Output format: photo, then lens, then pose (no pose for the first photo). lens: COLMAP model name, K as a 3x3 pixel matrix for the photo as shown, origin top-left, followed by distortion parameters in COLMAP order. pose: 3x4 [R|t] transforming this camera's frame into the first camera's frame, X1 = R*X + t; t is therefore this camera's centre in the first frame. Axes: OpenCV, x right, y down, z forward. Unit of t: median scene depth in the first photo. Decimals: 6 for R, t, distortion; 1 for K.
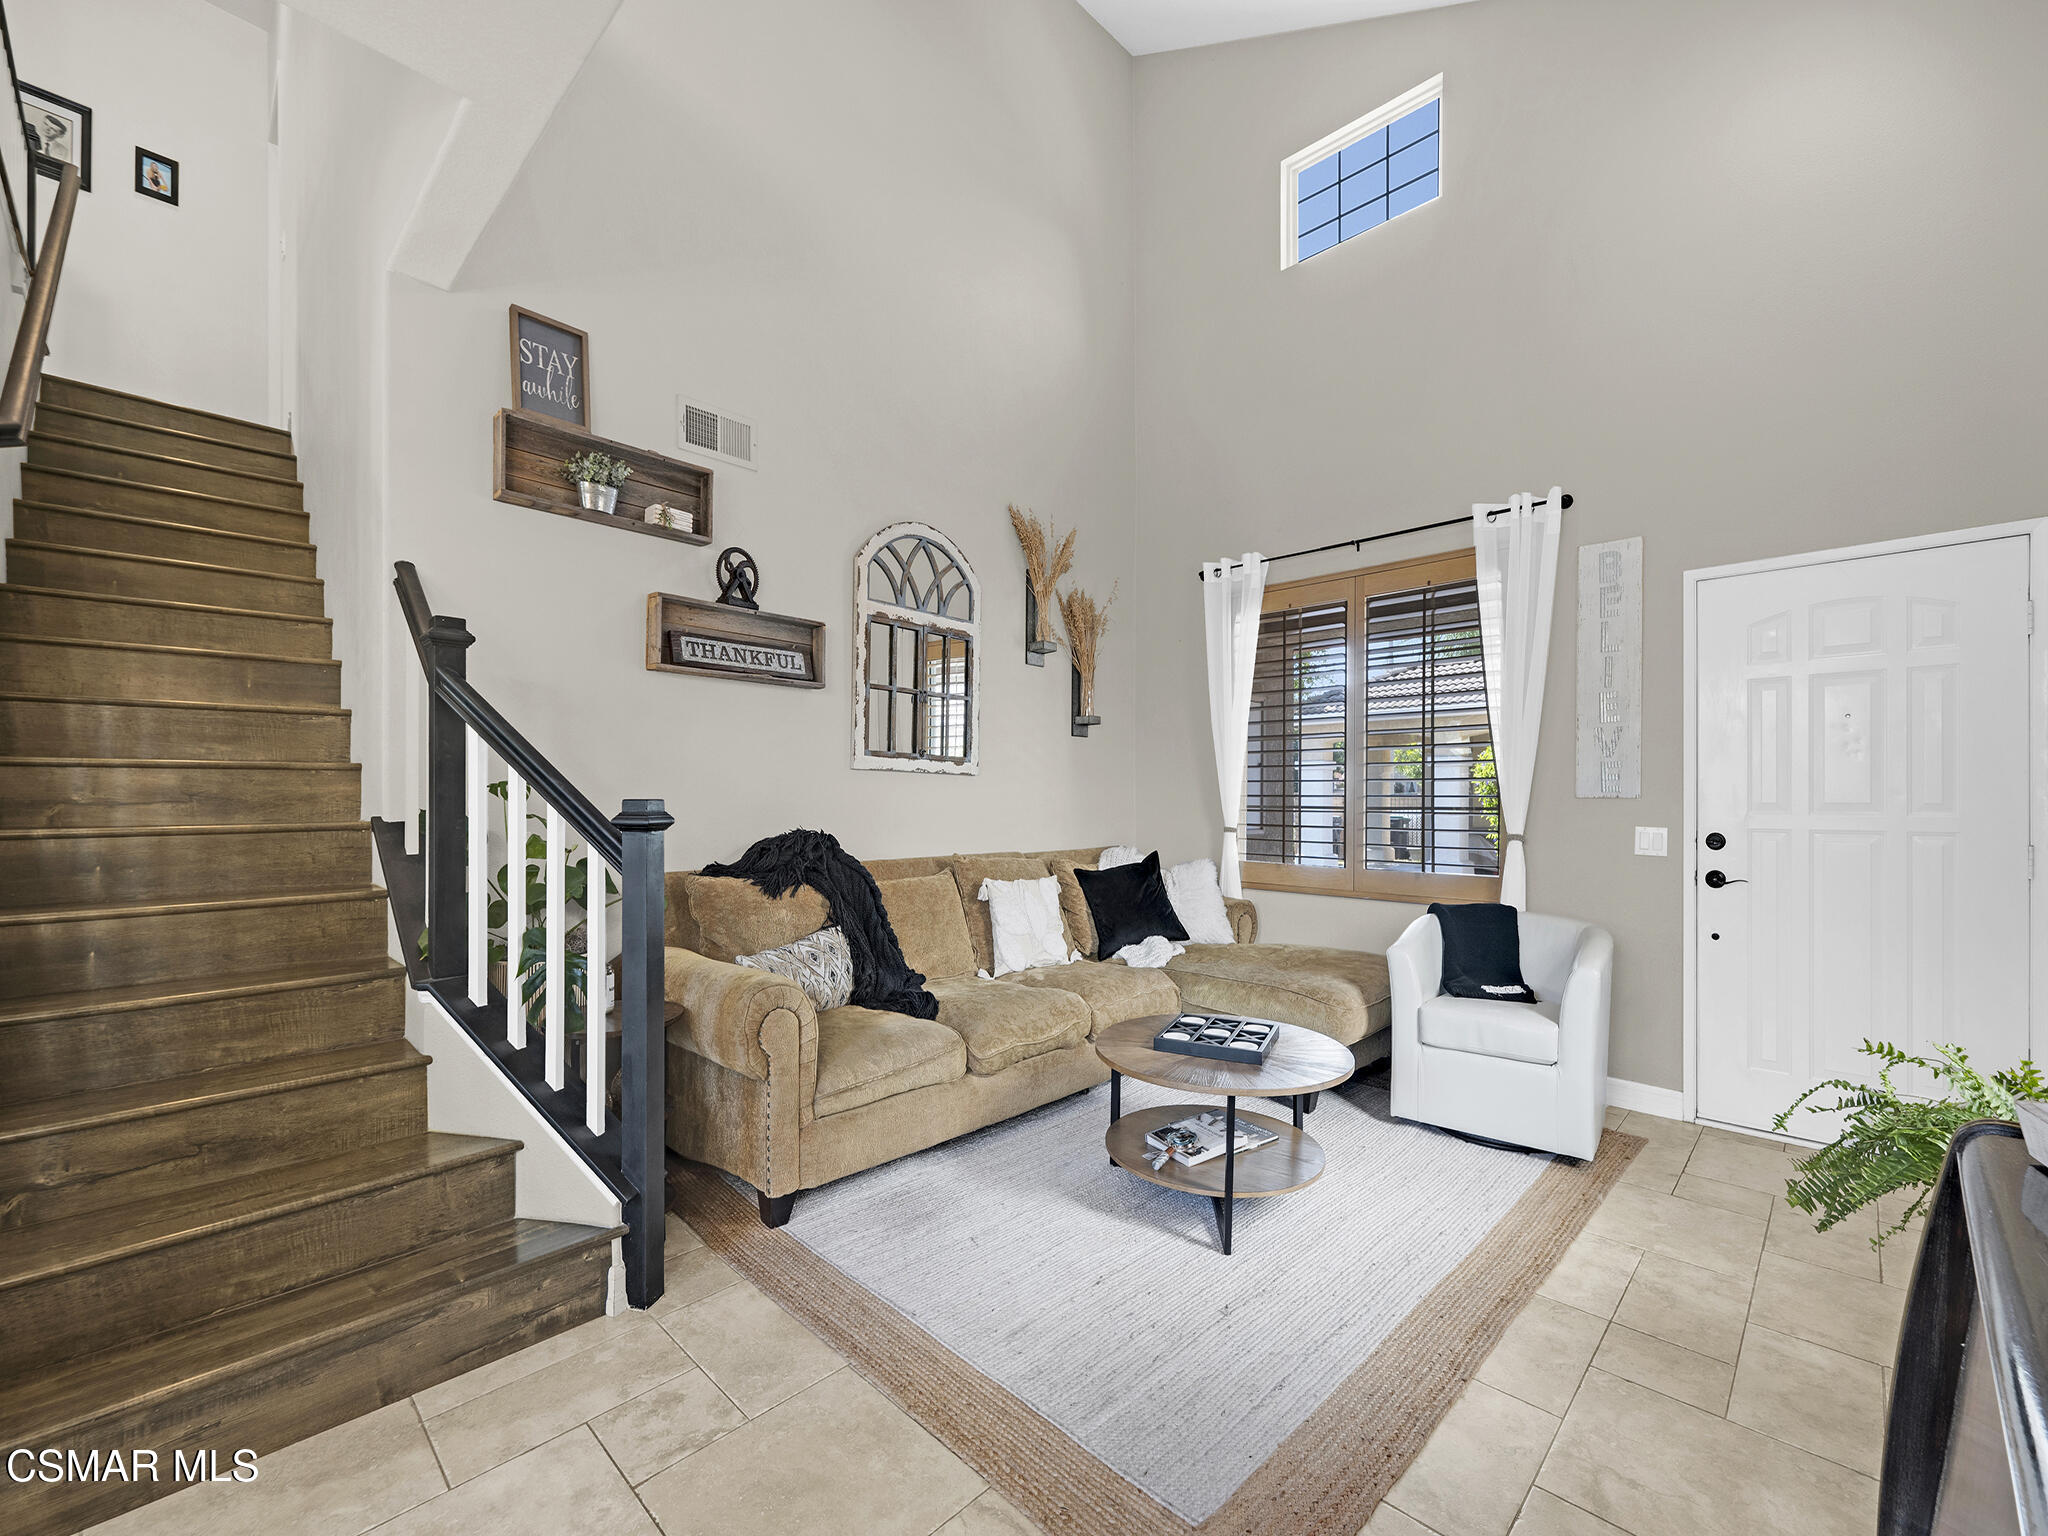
lens RADIAL K [[852.3, 0, 1030.0], [0, 852.3, 799.4], [0, 0, 1]] dist [0.003496, -0.001227]
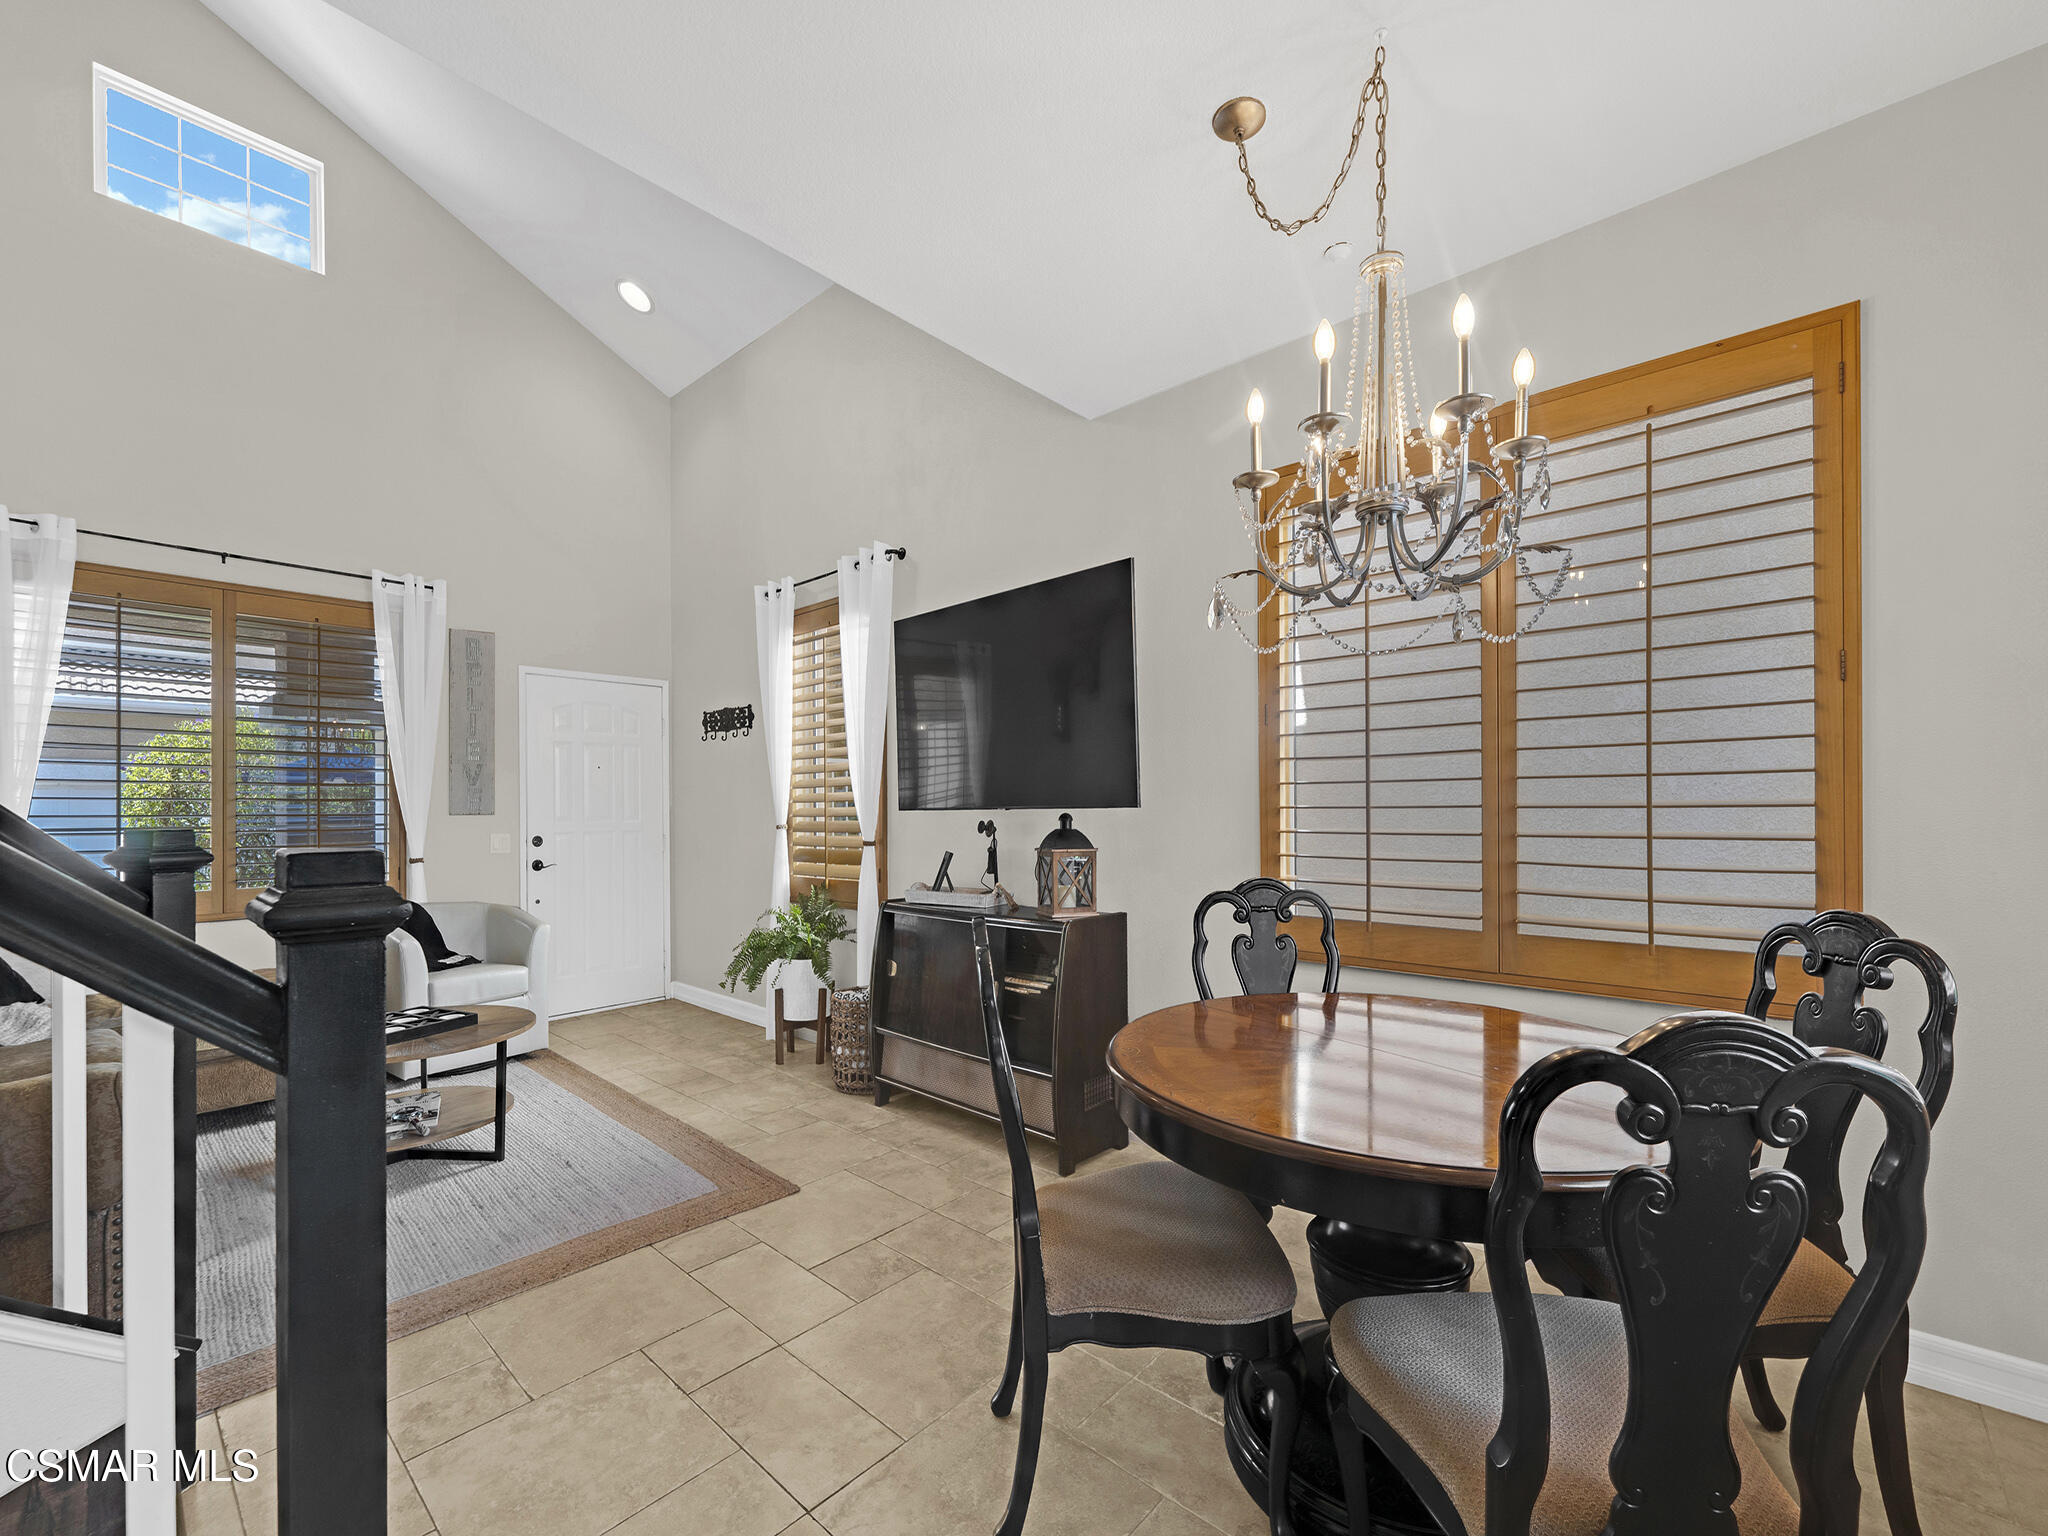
lens RADIAL K [[852.3, 0, 1018.0], [0, 852.3, 813.7], [0, 0, 1]] dist [0.003496, -0.001227]
pose [[-0.036880, -0.009267, 0.999277, -0.707426], [0.007875, 0.999923, 0.009564, -0.008467], [-0.999289, 0.008222, -0.036804, 0.151765]]
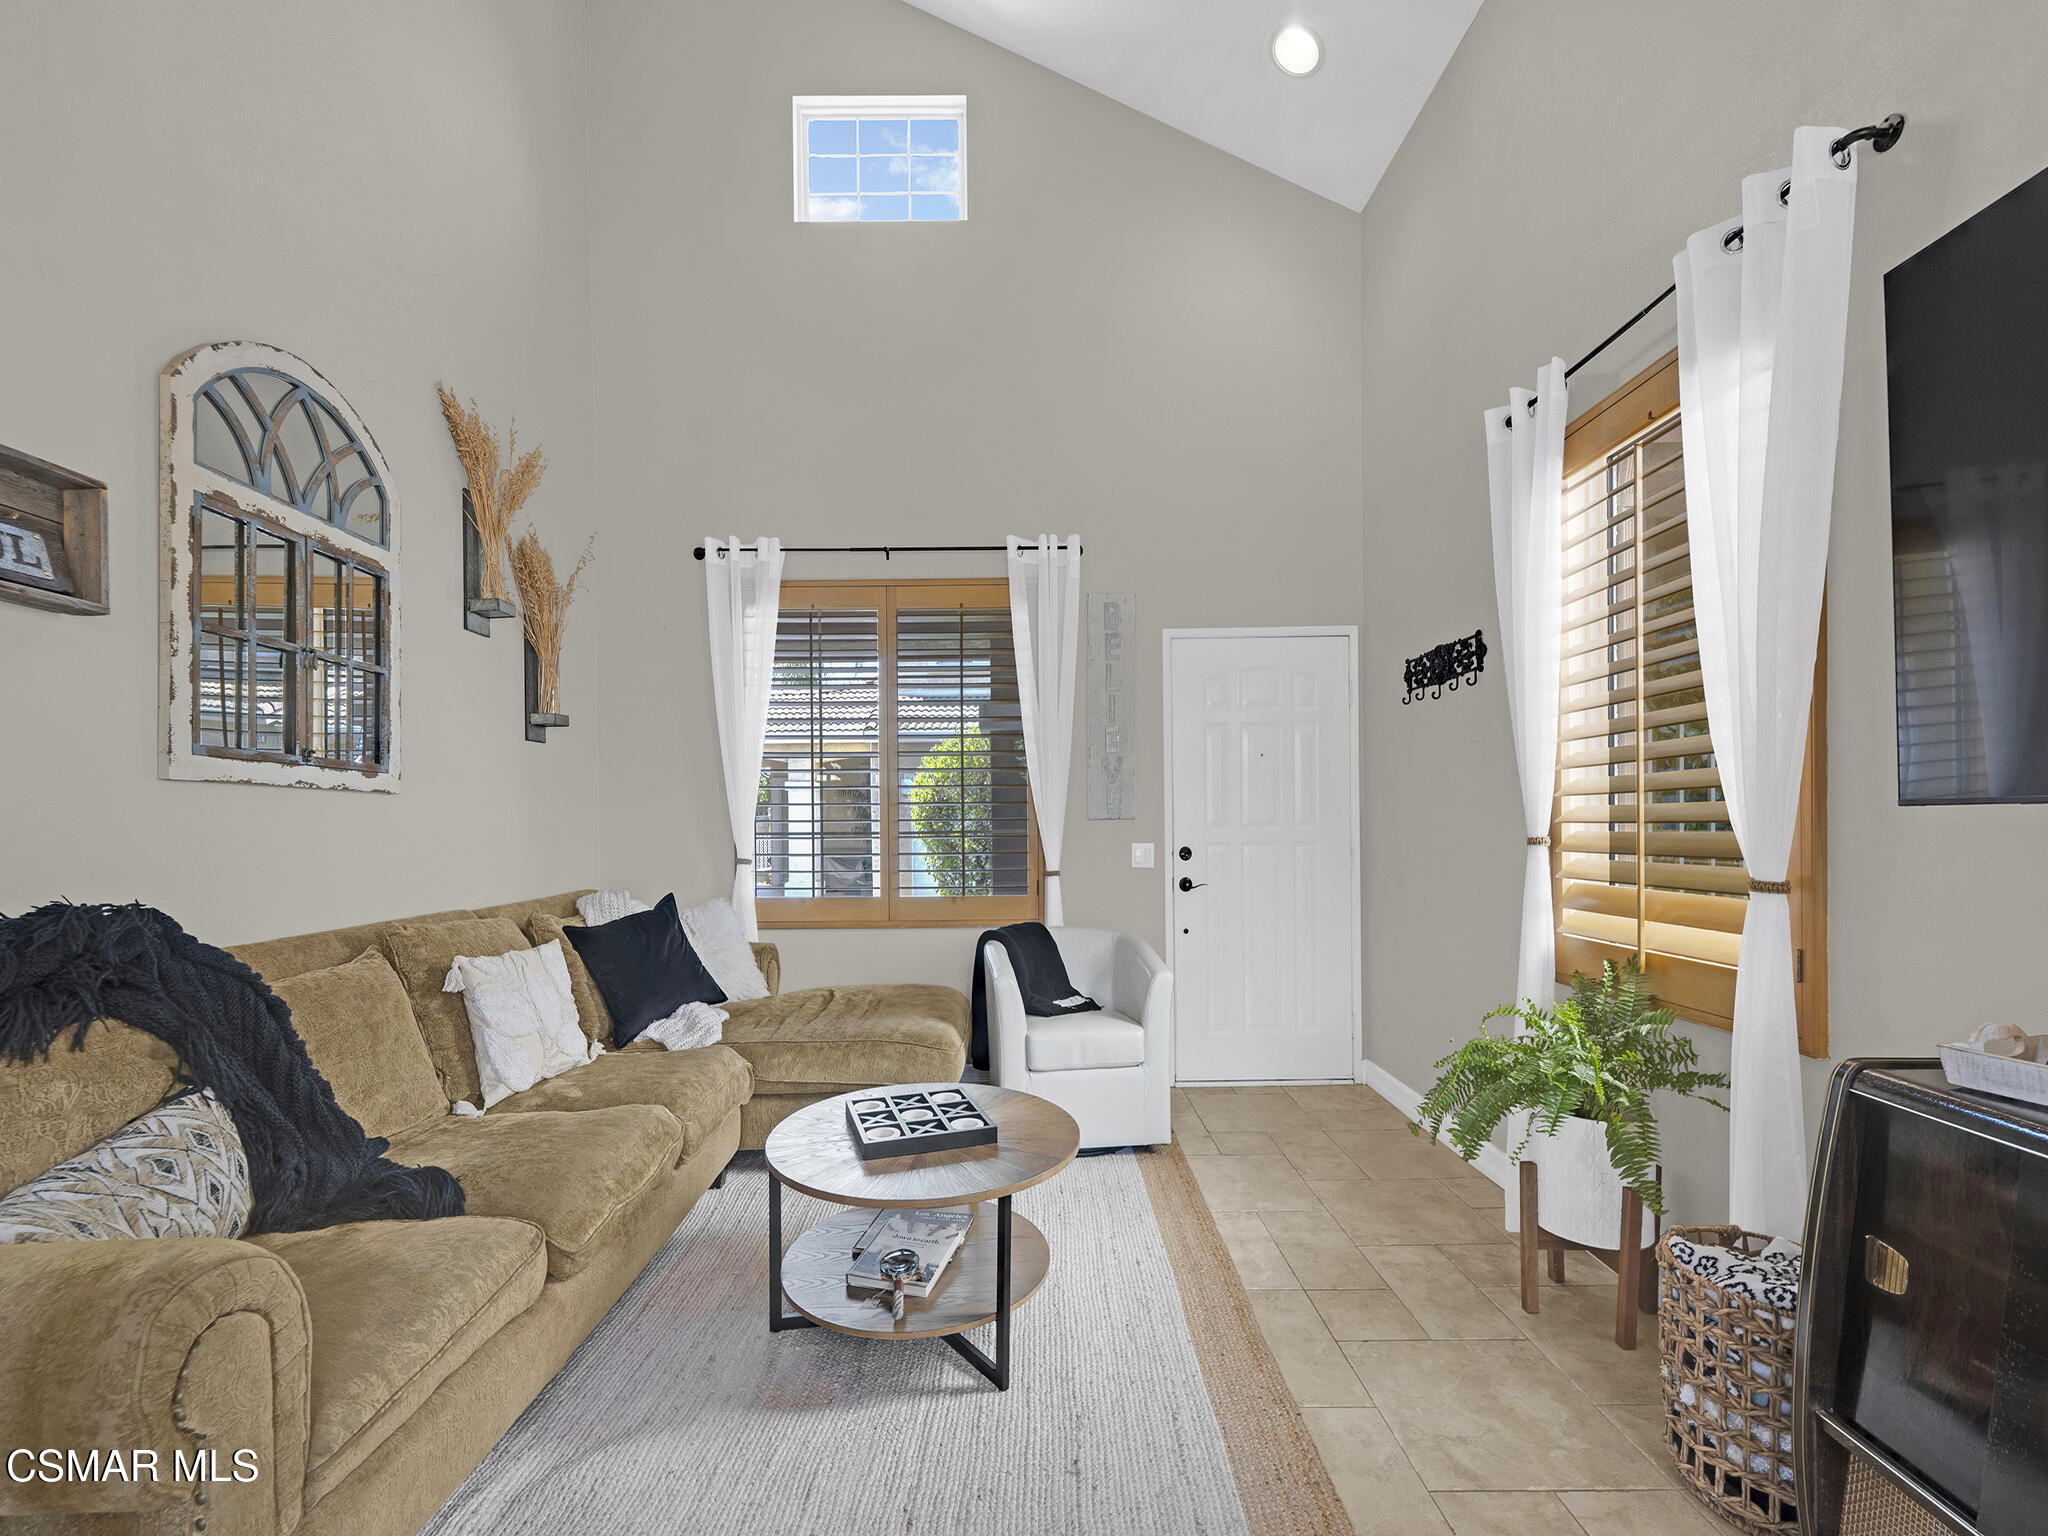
lens RADIAL K [[852.3, 0, 1013.9], [0, 852.3, 825.0], [0, 0, 1]] dist [0.003496, -0.001227]
pose [[0.717090, -0.015764, 0.696803, -0.199079], [0.014845, 0.999863, 0.007344, -0.003786], [-0.696823, 0.005078, 0.717225, 0.260112]]
